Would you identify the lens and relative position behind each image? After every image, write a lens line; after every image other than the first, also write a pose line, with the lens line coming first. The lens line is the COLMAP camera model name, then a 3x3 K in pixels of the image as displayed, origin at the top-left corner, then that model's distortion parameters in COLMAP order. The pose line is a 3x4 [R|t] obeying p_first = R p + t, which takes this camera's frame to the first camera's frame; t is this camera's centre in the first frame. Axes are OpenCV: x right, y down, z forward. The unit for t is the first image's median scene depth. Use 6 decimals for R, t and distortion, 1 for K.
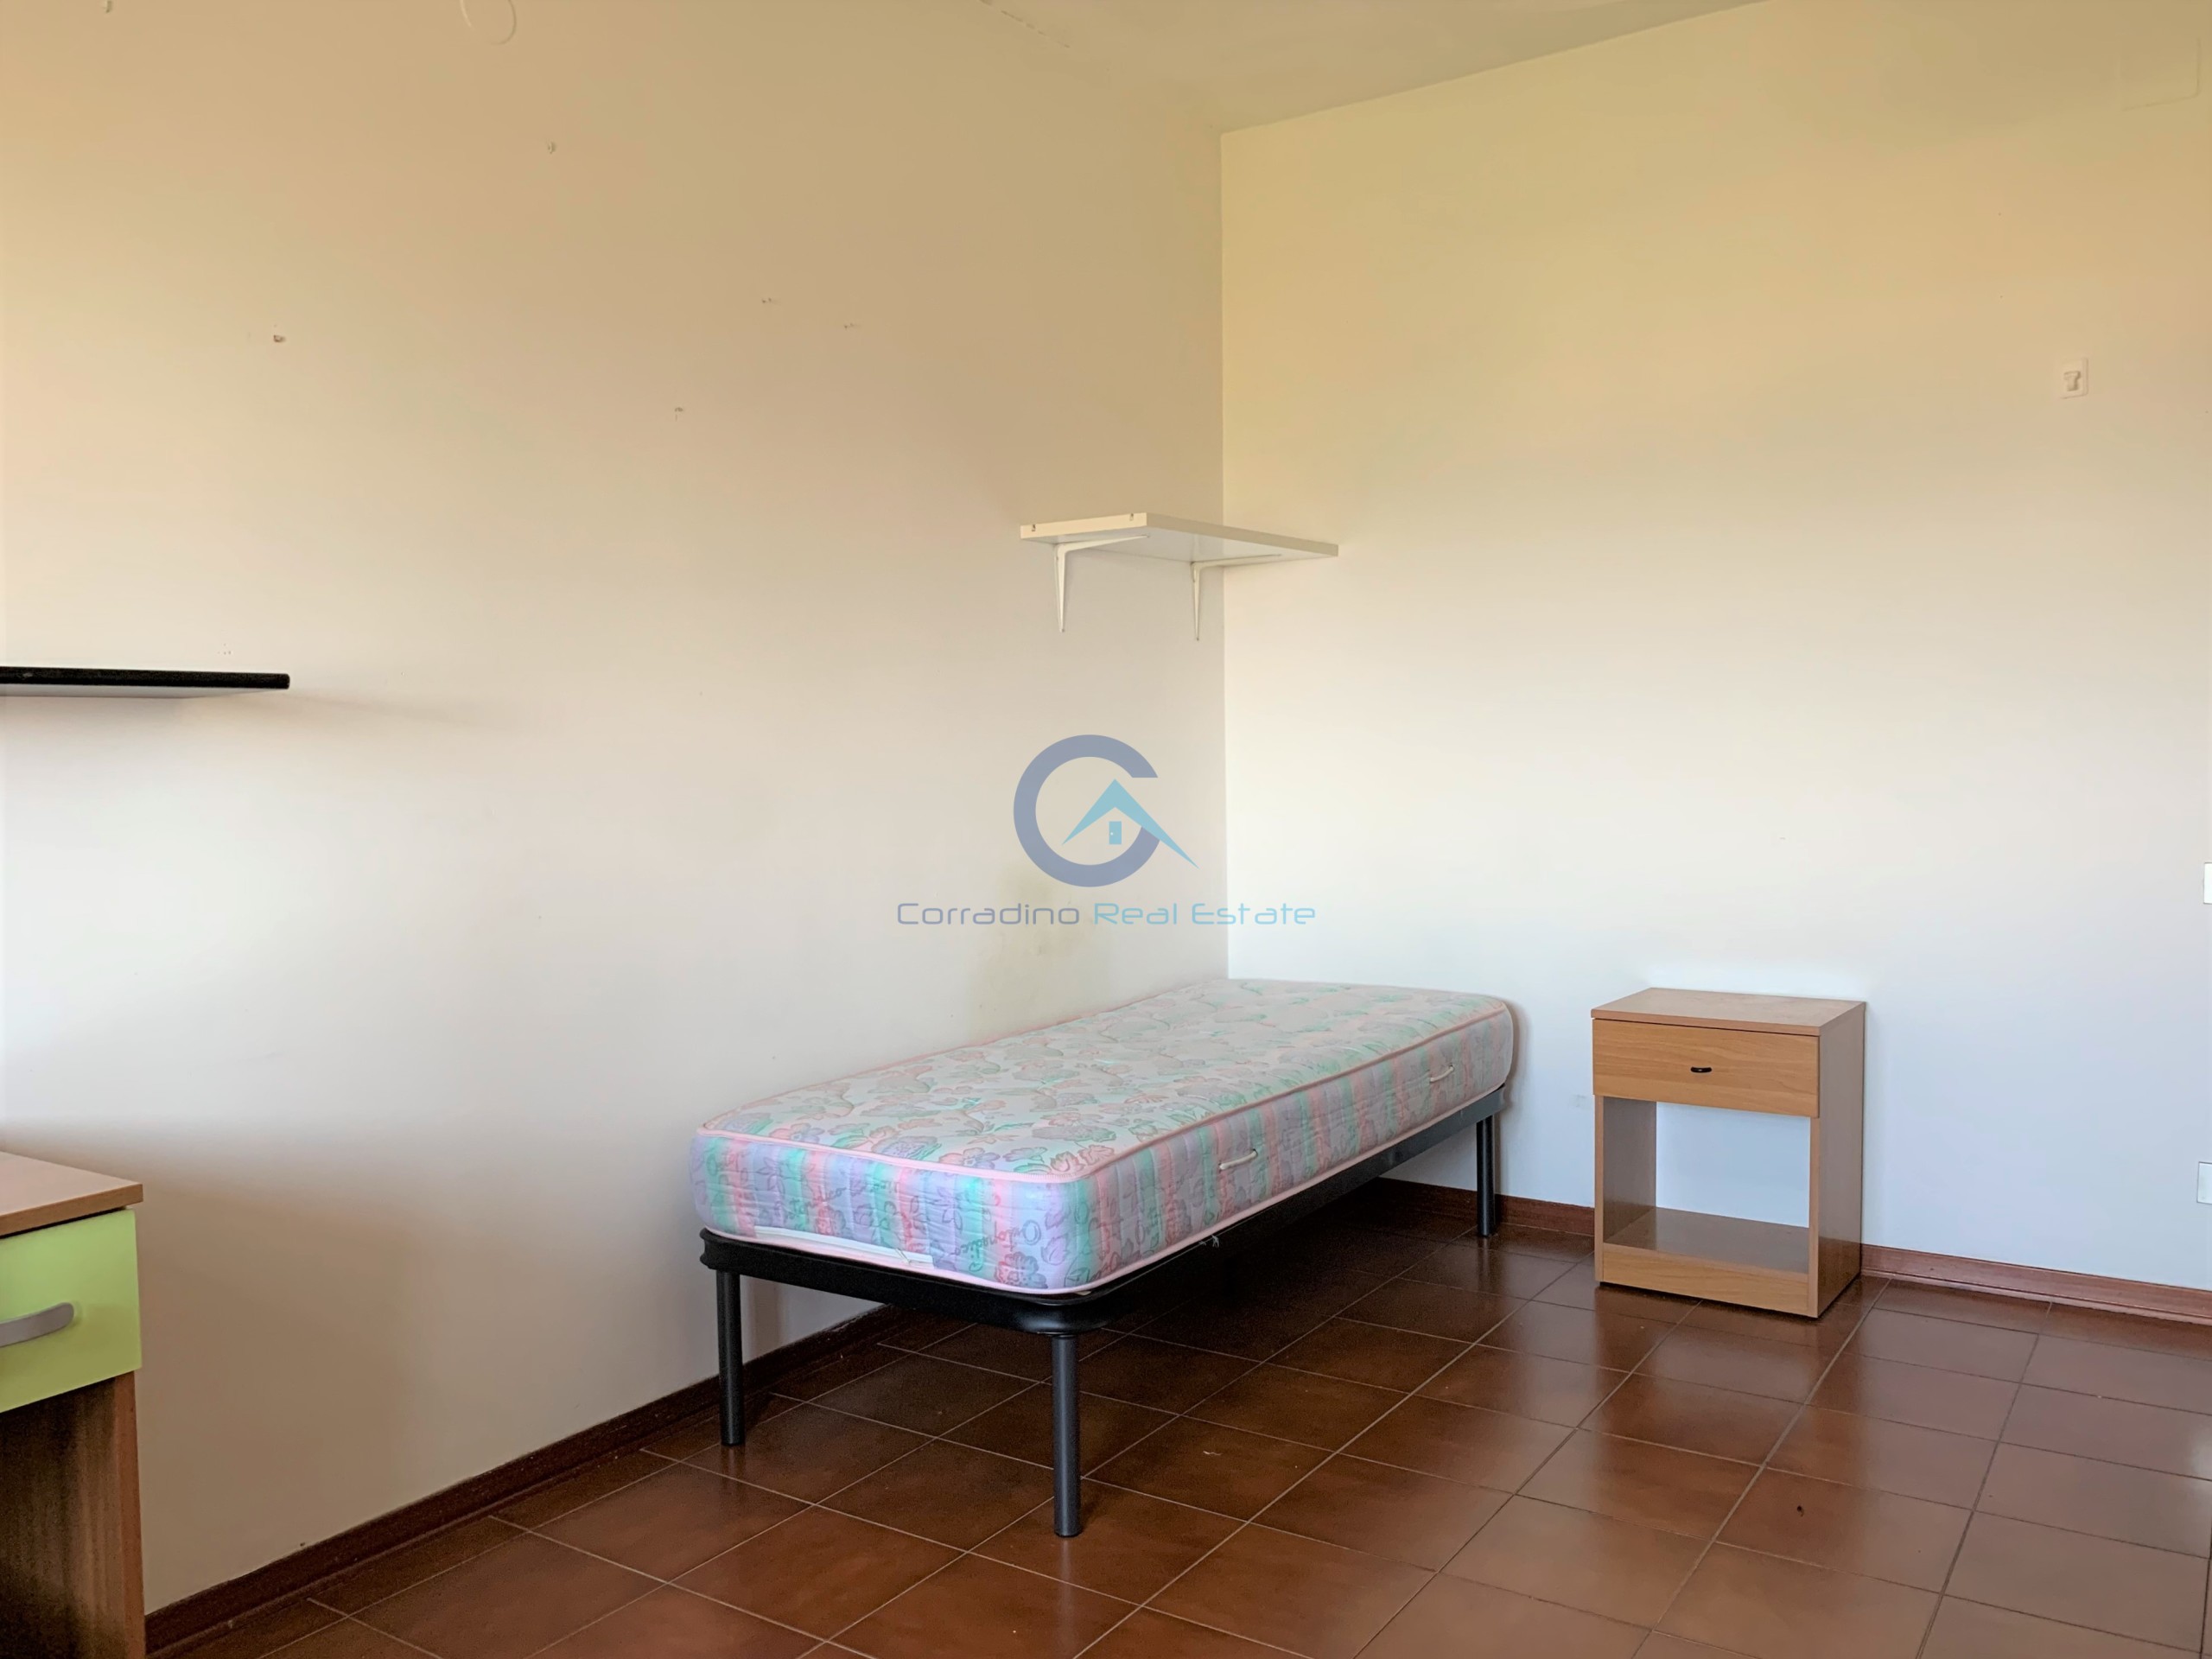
lens RADIAL K [[1680.4, 0, 1106.0], [0, 1680.4, 829.5], [0, 0, 1]] dist [0.025069, -0.026711]
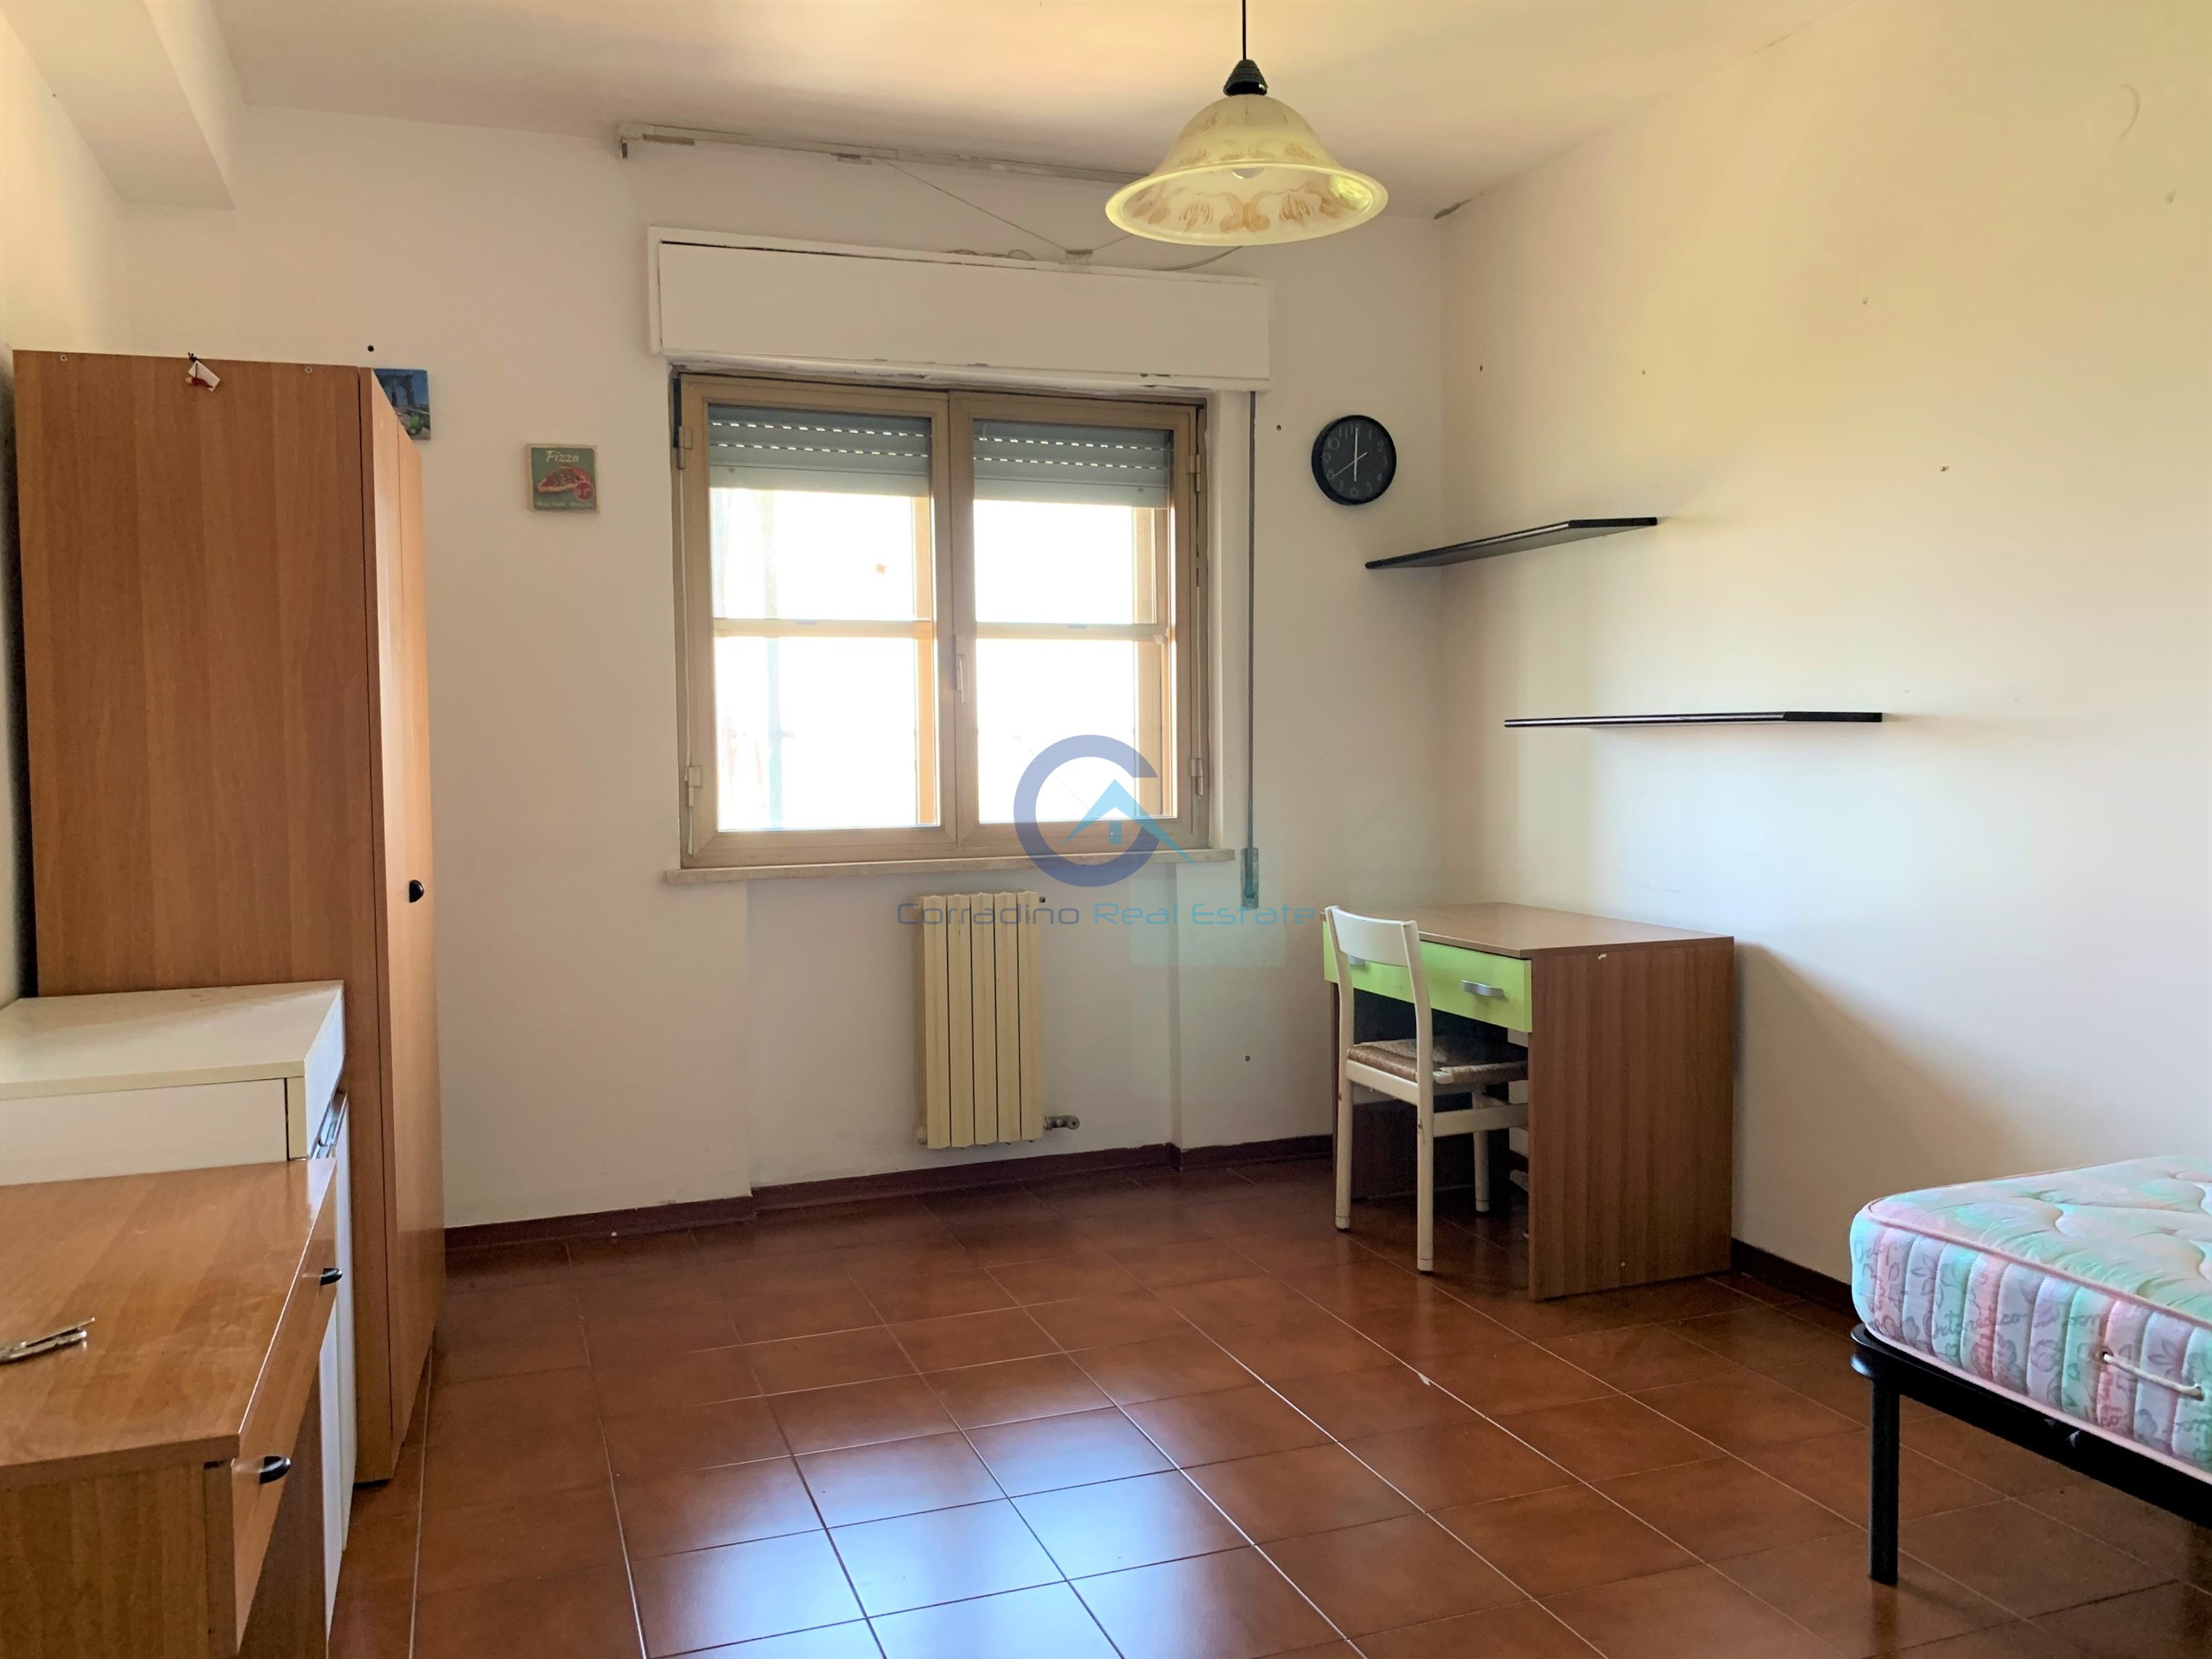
lens RADIAL K [[1680.4, 0, 1106.0], [0, 1680.4, 829.5], [0, 0, 1]] dist [0.025069, -0.026711]
pose [[-0.586495, 0.047518, -0.808558, 0.999406], [-0.031354, 0.996197, 0.081288, -0.078570], [0.809346, 0.073026, -0.582775, 1.176828]]
